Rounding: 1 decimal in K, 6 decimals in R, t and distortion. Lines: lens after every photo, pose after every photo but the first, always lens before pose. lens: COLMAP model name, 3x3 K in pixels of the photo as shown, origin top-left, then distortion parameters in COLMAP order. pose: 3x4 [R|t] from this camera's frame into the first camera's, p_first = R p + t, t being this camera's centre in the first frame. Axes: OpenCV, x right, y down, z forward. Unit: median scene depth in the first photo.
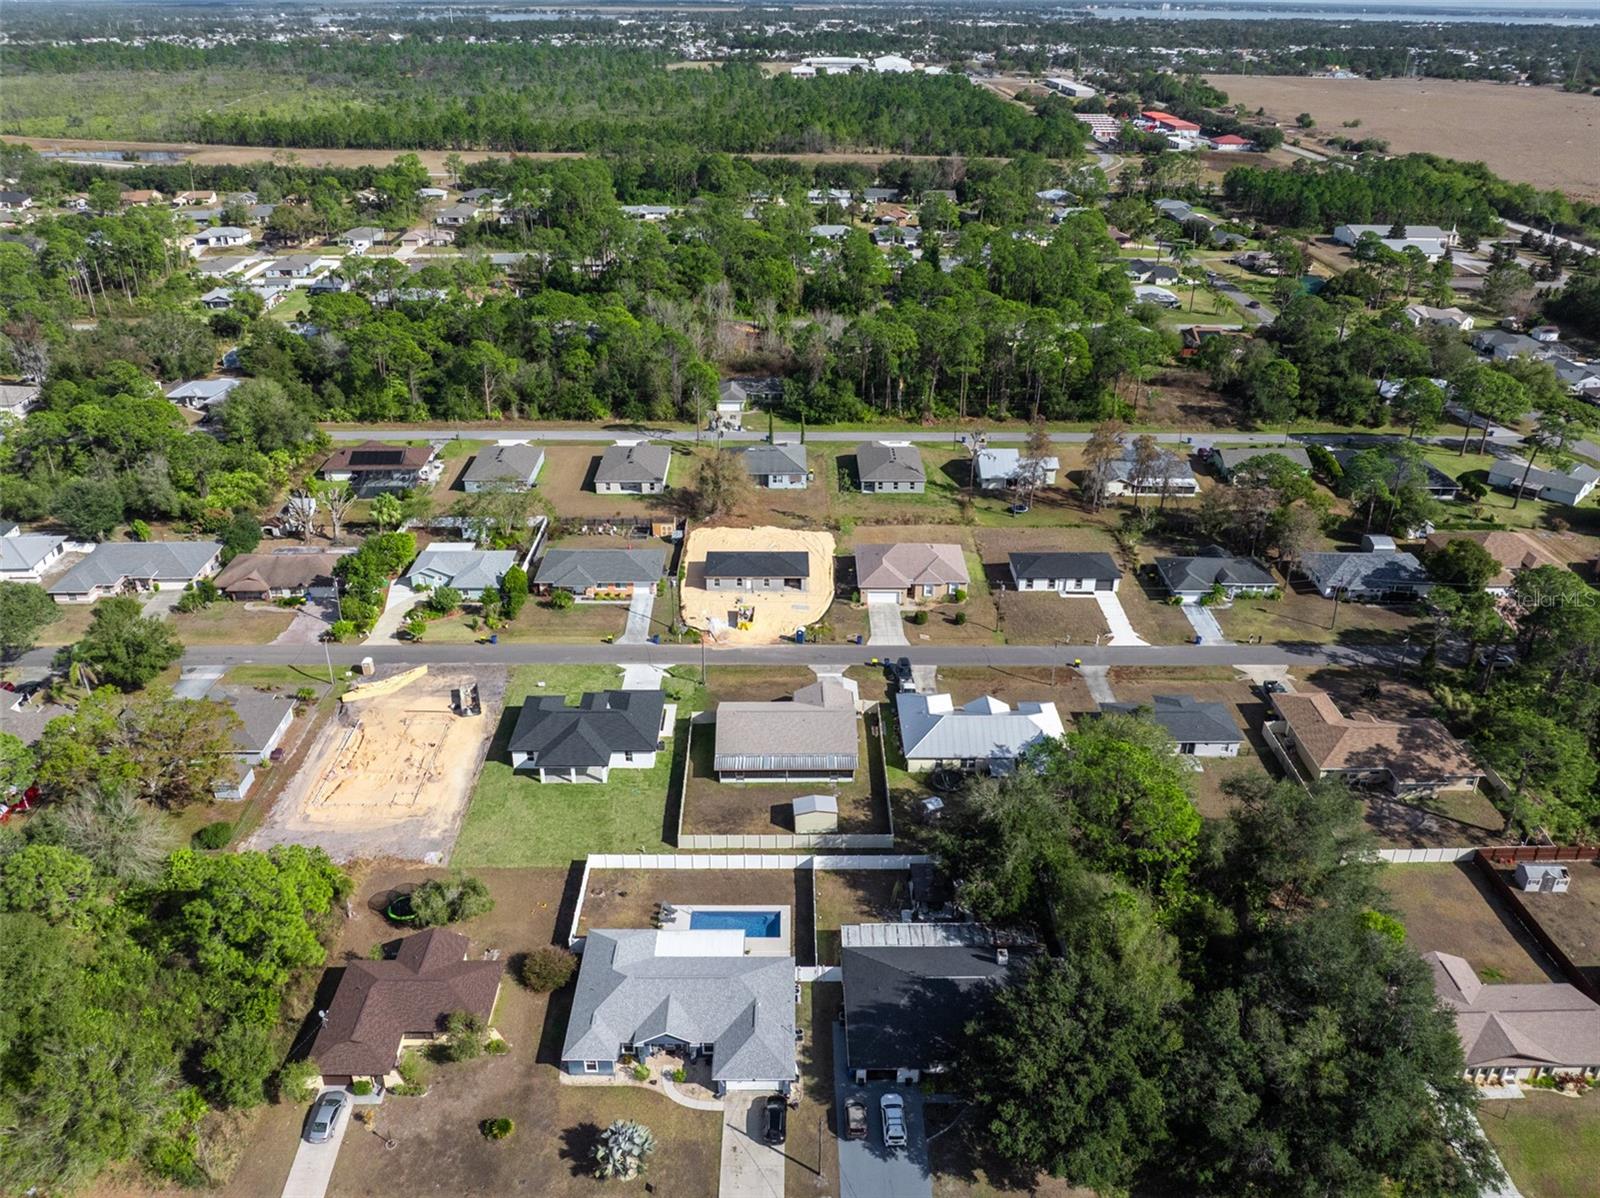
lens RADIAL K [[1207.1, 0, 800.0], [0, 1207.1, 599.0], [0, 0, 1]] dist [-0.008146, -0.004669]
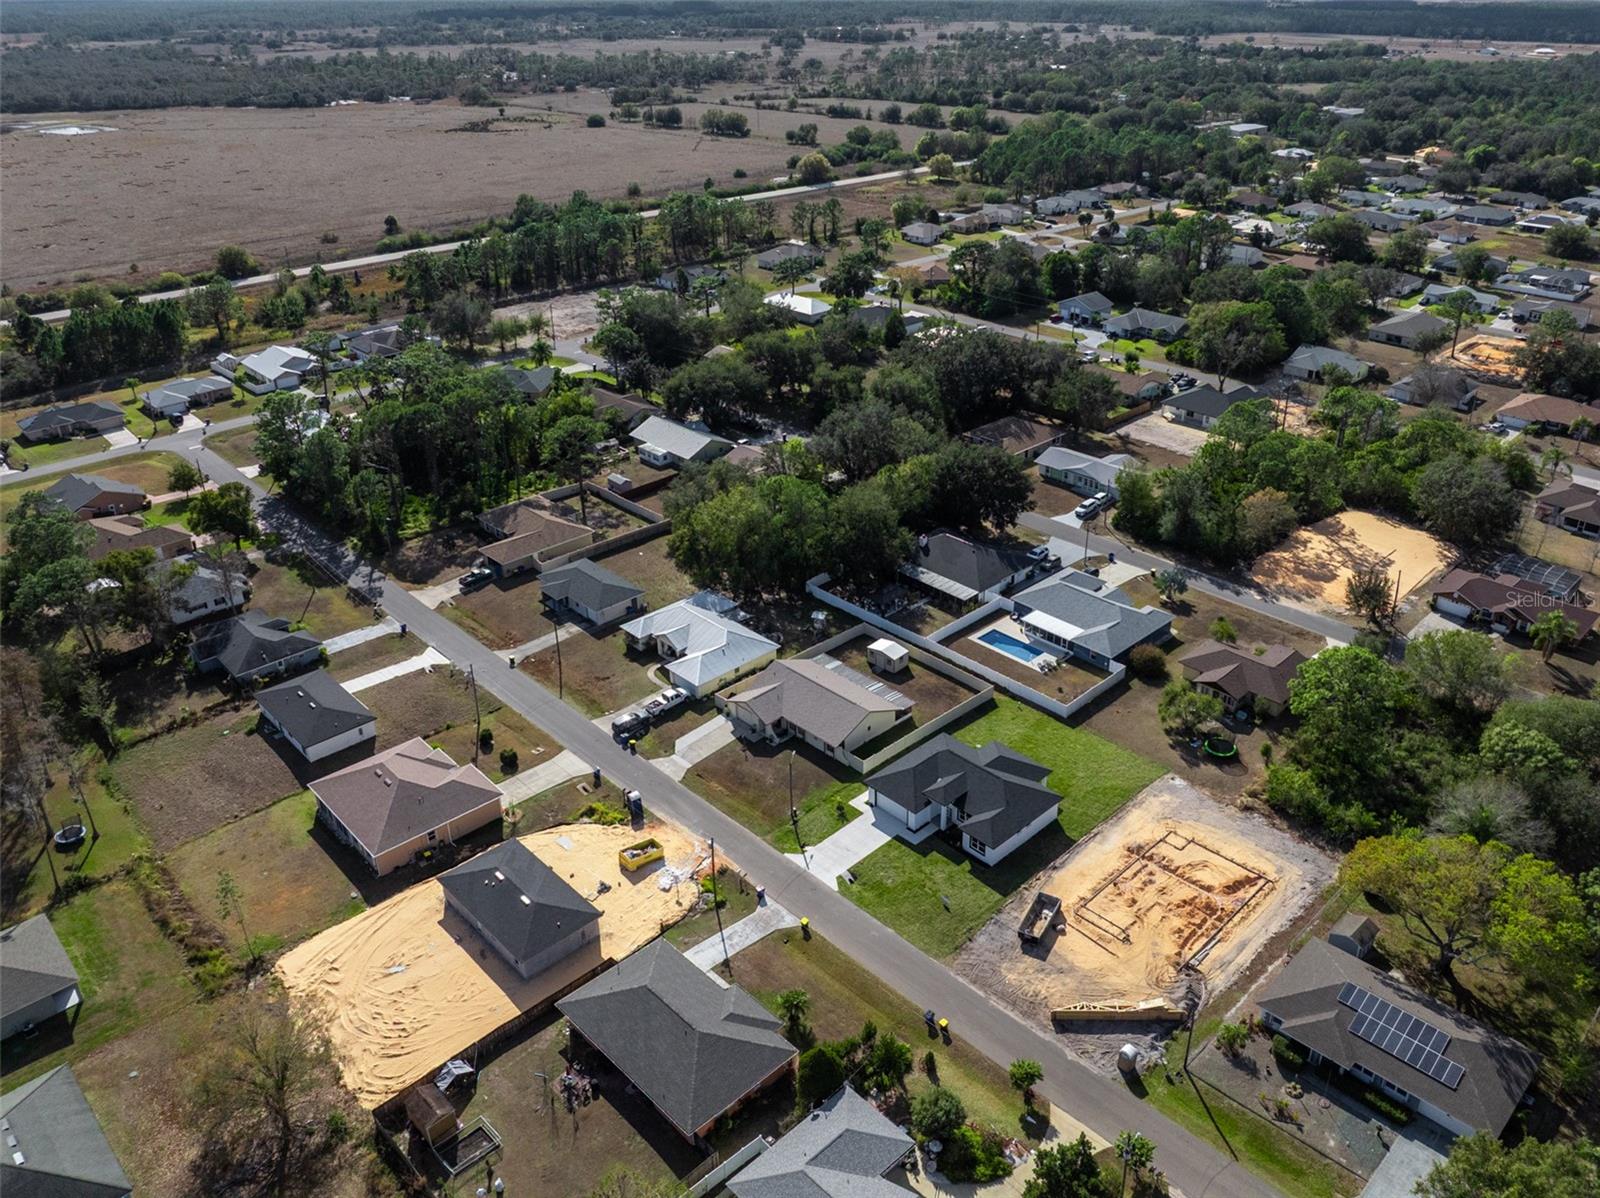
lens RADIAL K [[1207.1, 0, 800.0], [0, 1207.1, 599.0], [0, 0, 1]] dist [-0.008146, -0.004669]
pose [[-0.674510, -0.351009, 0.649483, -0.560568], [0.339896, 0.633309, 0.695262, -0.590838], [-0.655367, 0.689718, -0.307867, 1.118593]]
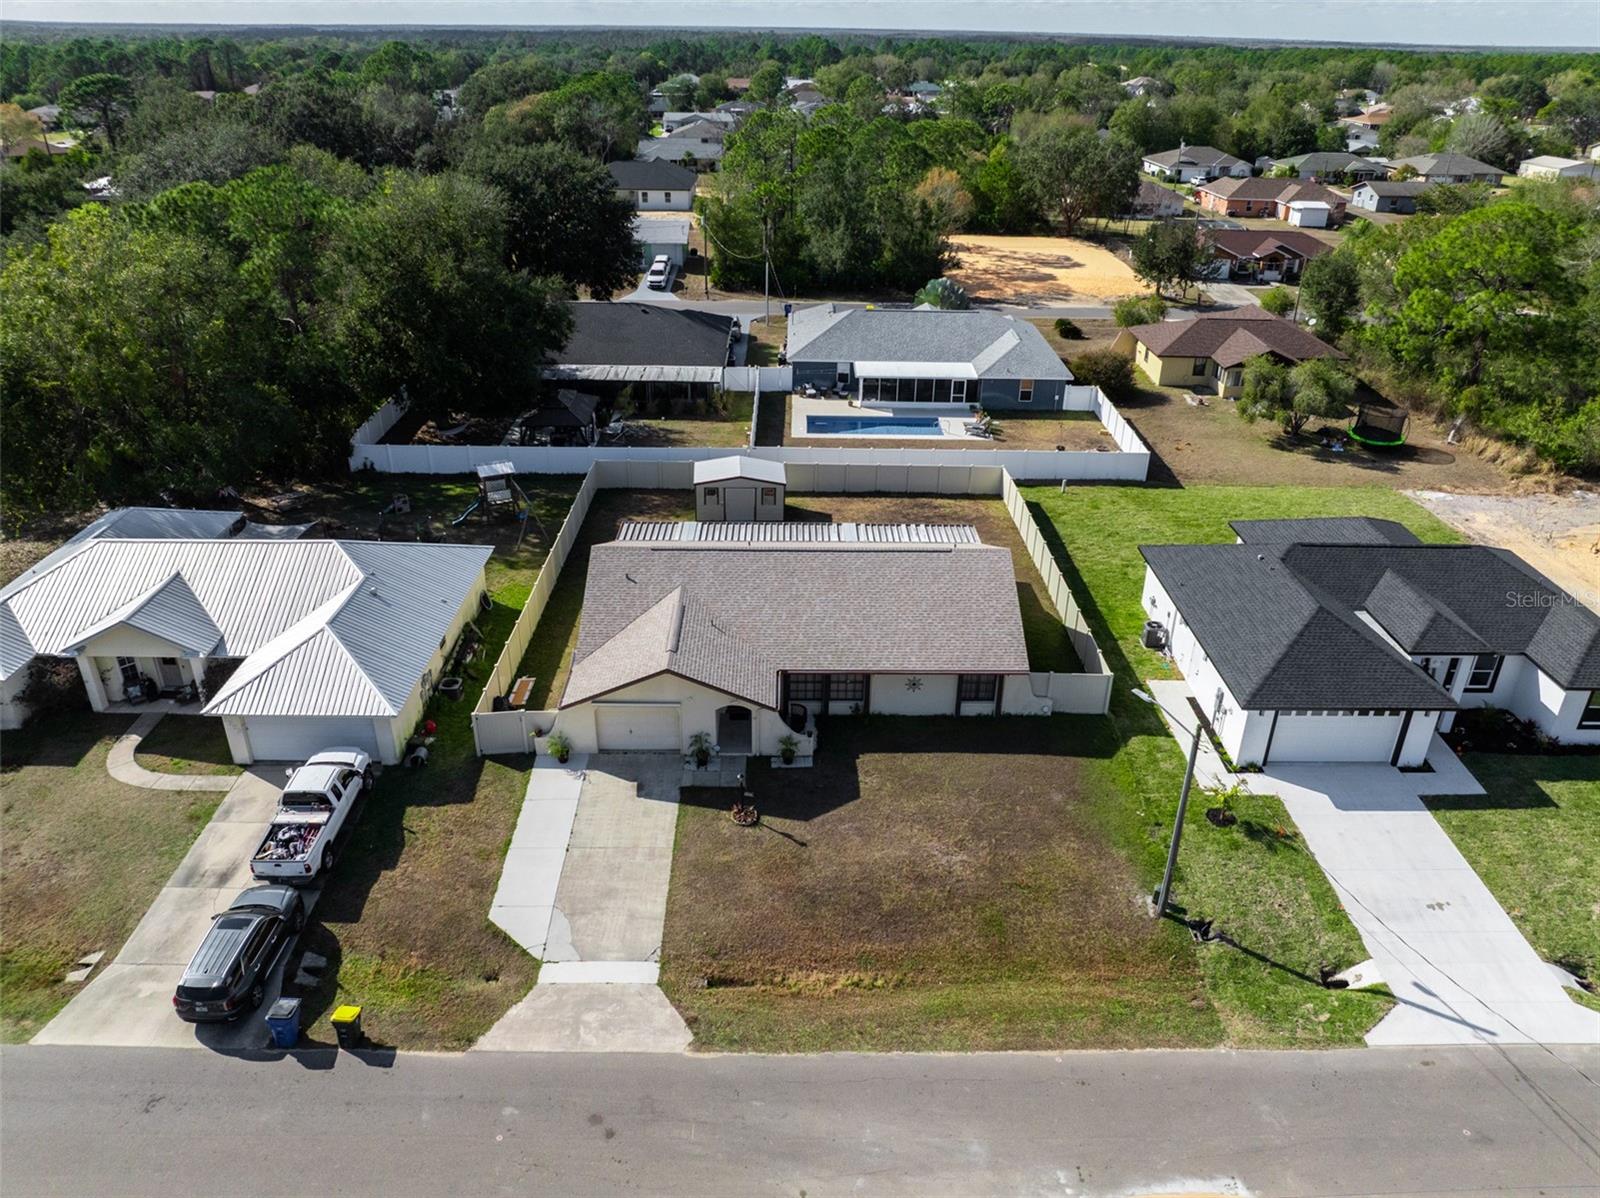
lens RADIAL K [[1207.1, 0, 800.0], [0, 1207.1, 599.0], [0, 0, 1]] dist [-0.008146, -0.004669]
pose [[-0.999567, -0.022359, -0.019123, -0.001786], [-0.028747, 0.603743, 0.796661, -0.141052], [-0.006267, 0.796866, -0.604124, 1.060622]]
